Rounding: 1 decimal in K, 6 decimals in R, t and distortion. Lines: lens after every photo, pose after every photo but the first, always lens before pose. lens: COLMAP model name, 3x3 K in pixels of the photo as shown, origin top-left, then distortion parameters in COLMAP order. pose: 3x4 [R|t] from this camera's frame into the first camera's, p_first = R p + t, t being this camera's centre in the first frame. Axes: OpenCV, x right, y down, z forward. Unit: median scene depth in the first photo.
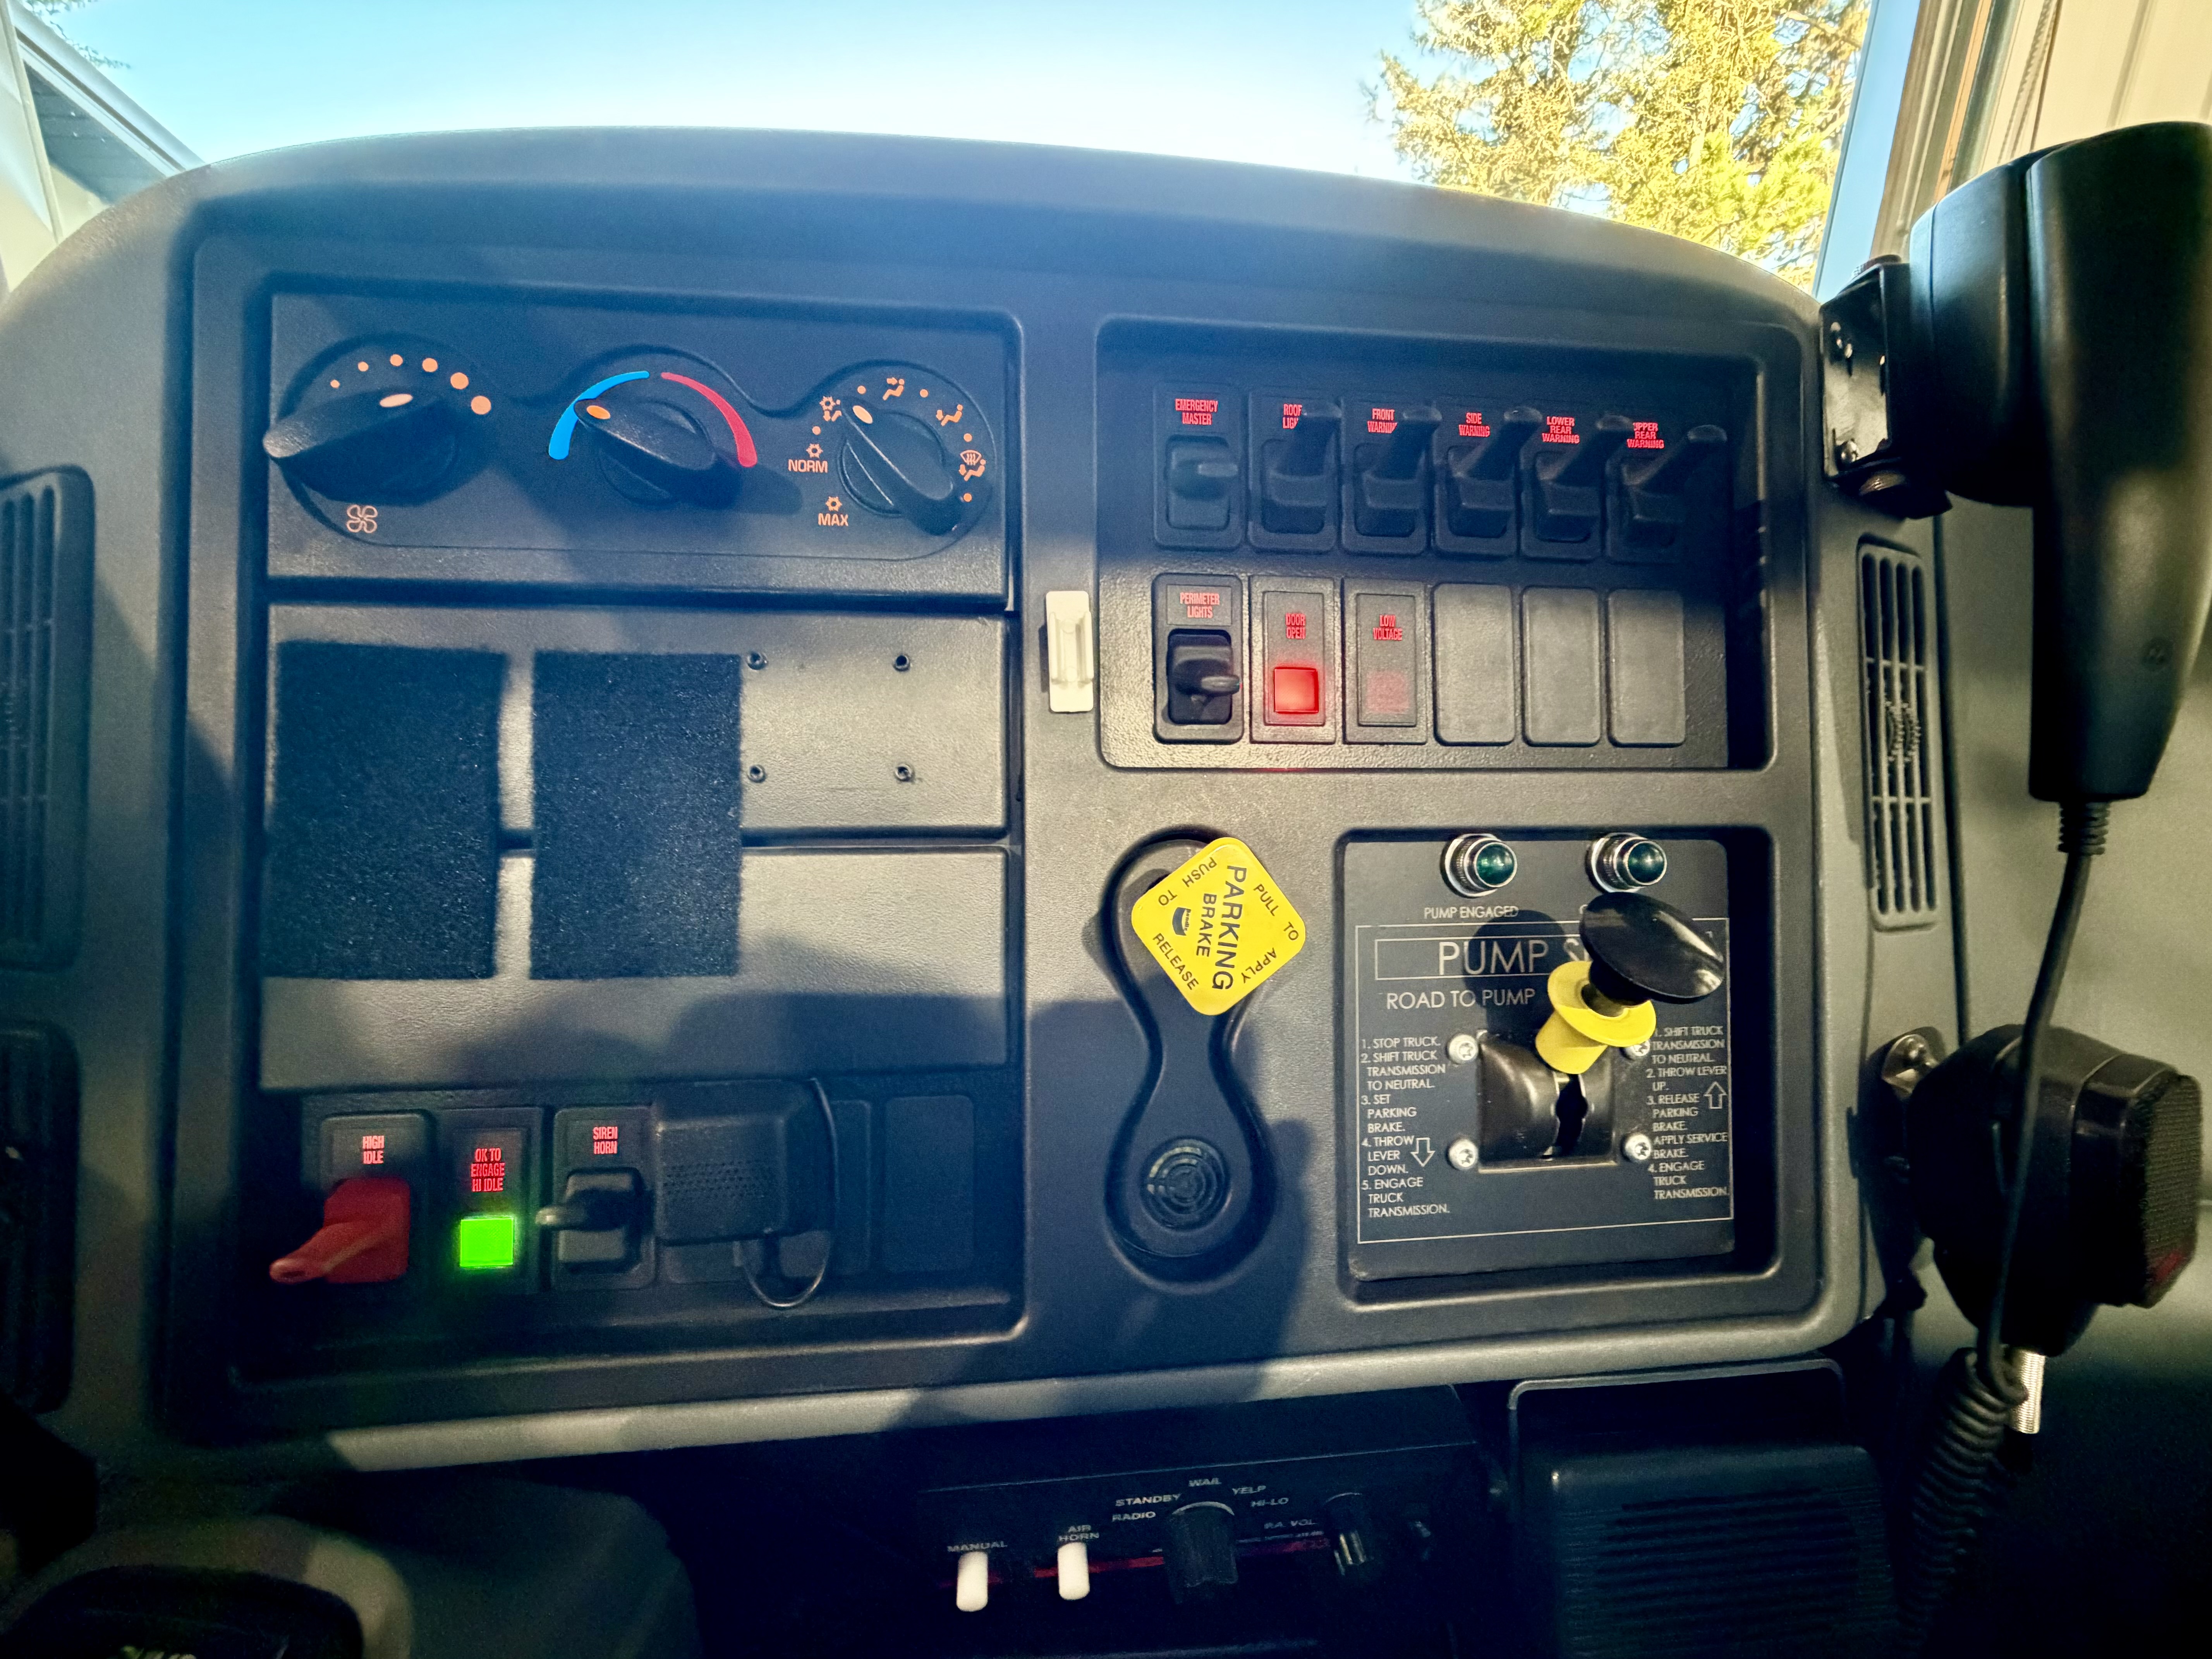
lens RADIAL K [[870.3, 0, 1106.0], [0, 870.3, 829.5], [0, 0, 1]] dist [0.000905, 0.001032]
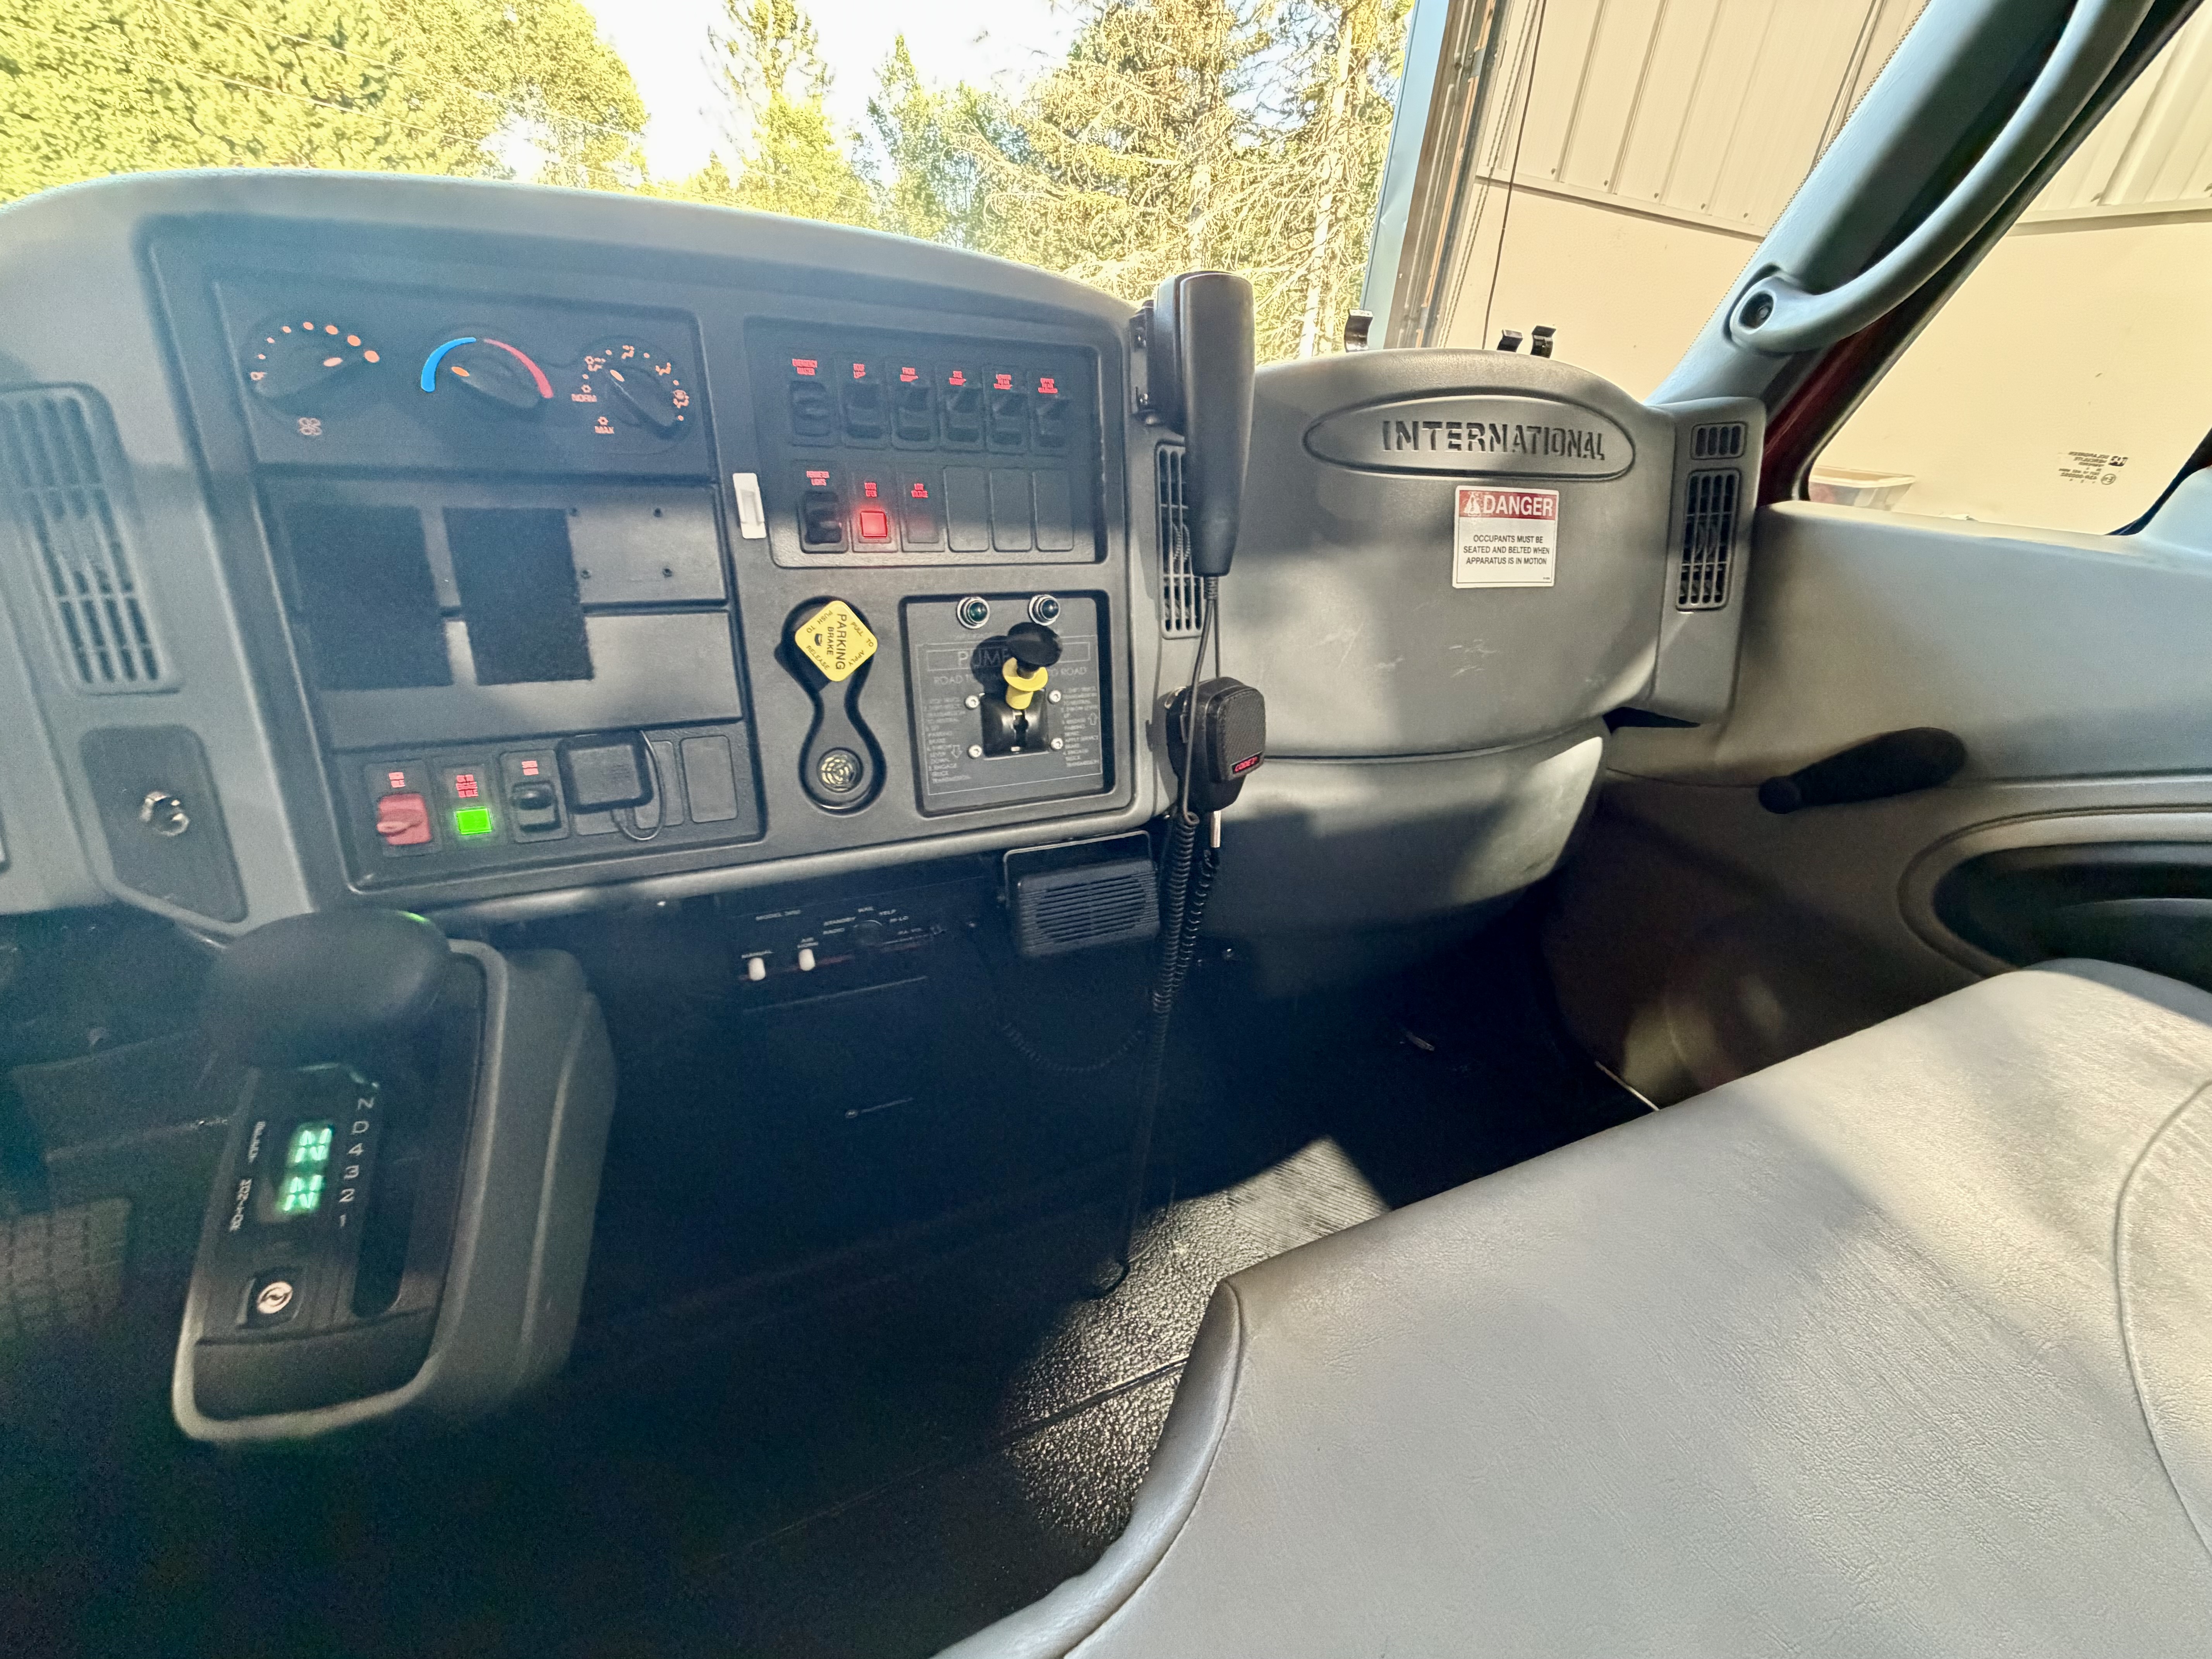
lens RADIAL K [[870.3, 0, 1106.0], [0, 870.3, 829.5], [0, 0, 1]] dist [0.000905, 0.001032]
pose [[0.945898, -0.105450, 0.306851, 0.037240], [0.022779, 0.964963, 0.261394, 0.004735], [-0.323664, -0.240262, 0.915159, -1.190454]]
